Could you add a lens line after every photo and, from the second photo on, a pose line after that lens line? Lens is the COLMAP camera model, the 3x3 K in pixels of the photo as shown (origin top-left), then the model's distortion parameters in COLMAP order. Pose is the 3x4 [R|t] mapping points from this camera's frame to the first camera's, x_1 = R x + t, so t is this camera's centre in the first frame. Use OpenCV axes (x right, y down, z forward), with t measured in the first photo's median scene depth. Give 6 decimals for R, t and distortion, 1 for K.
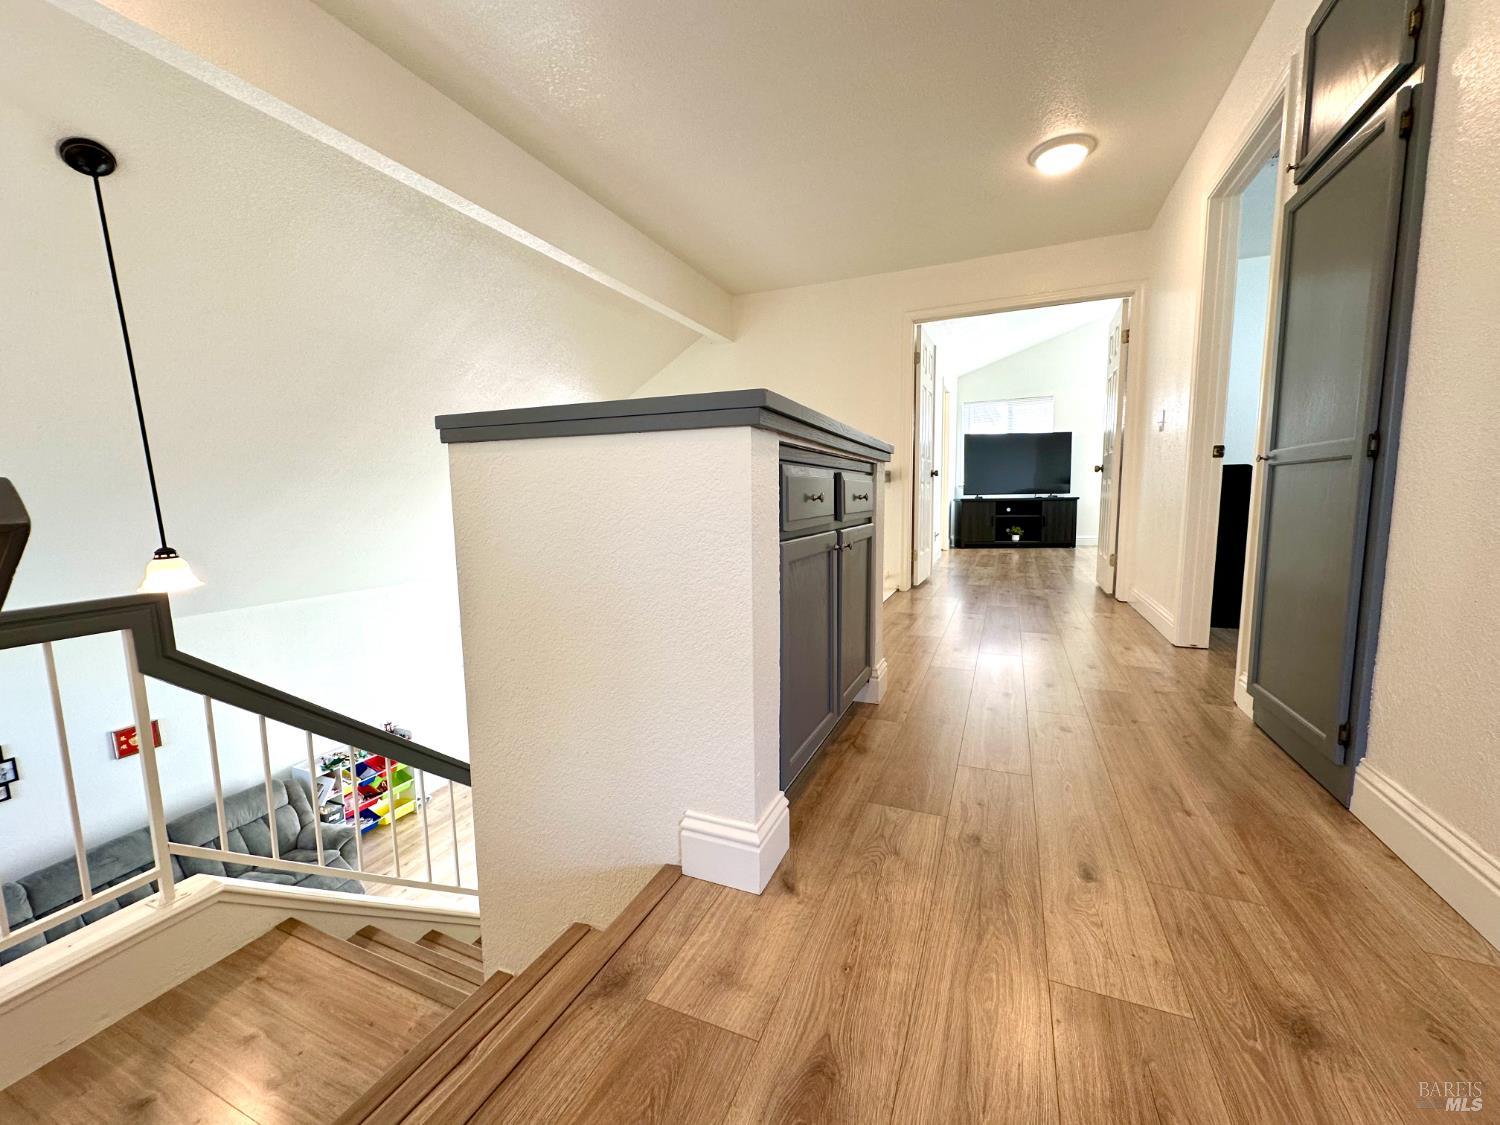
lens RADIAL K [[597.7, 0, 754.2], [0, 597.7, 558.4], [0, 0, 1]] dist [-0.002852, 0.001105]
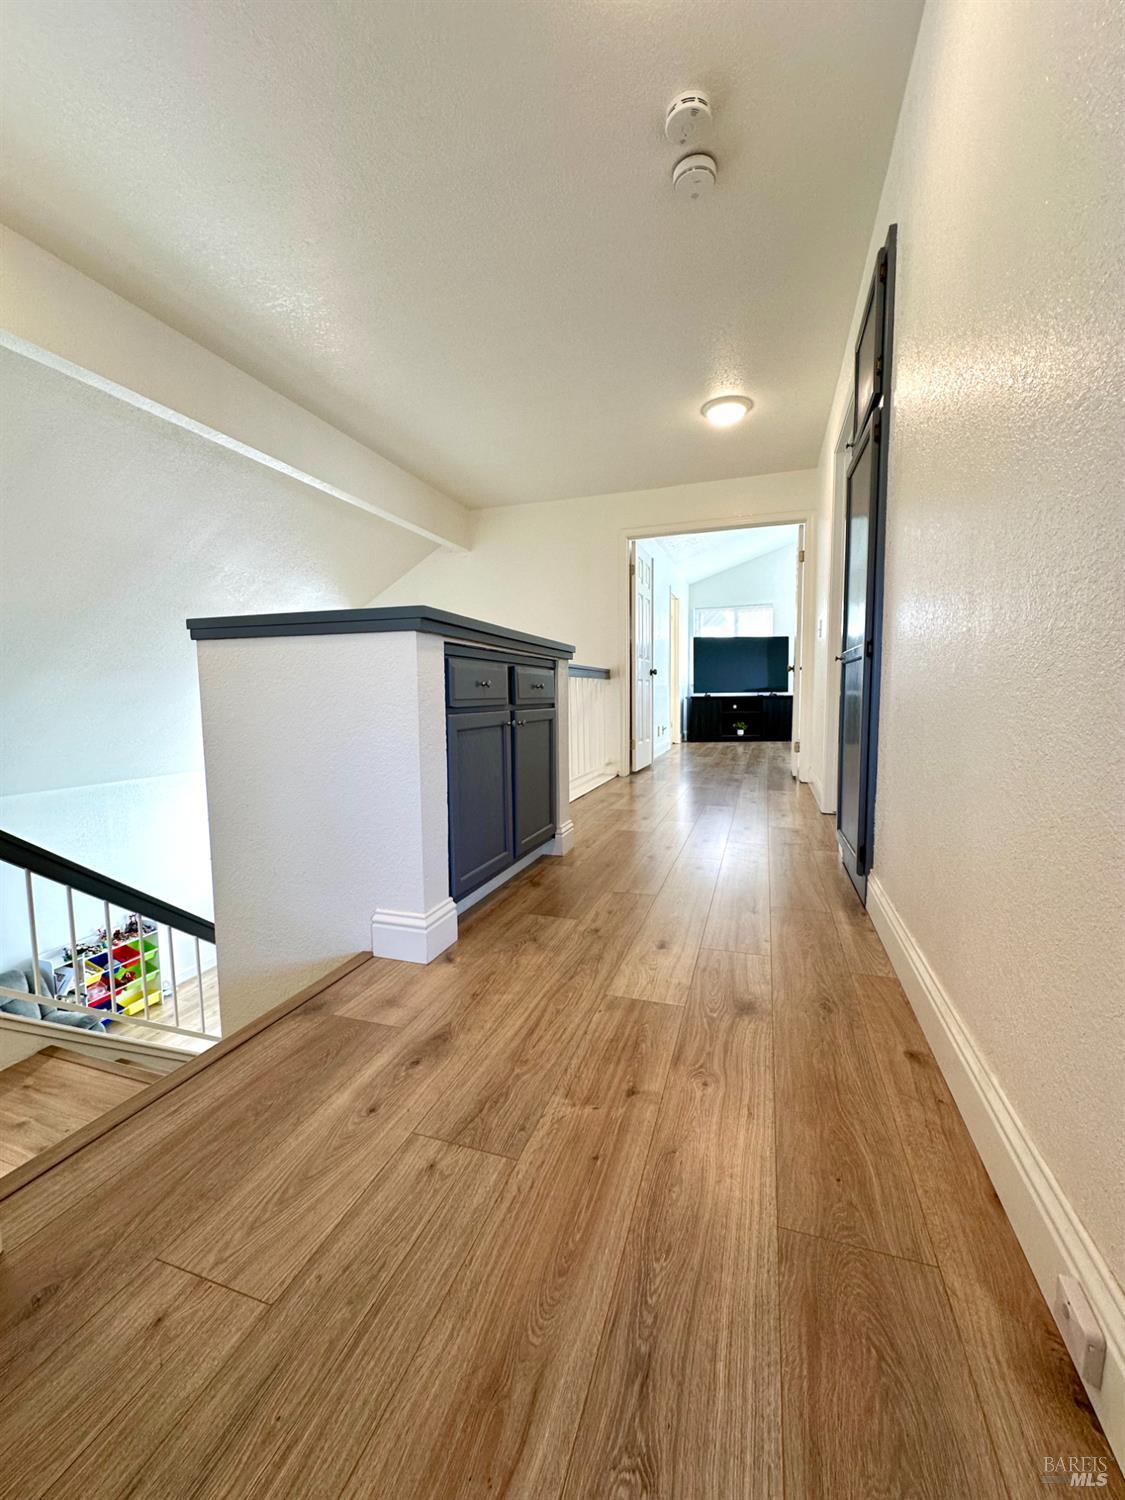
lens RADIAL K [[597.7, 0, 568.9], [0, 597.7, 745.0], [0, 0, 1]] dist [-0.002852, 0.001105]
pose [[0.996476, -0.003460, 0.083804, 0.098098], [0.005376, 0.999729, -0.022647, 0.036515], [-0.083703, 0.023018, 0.996225, -0.189279]]
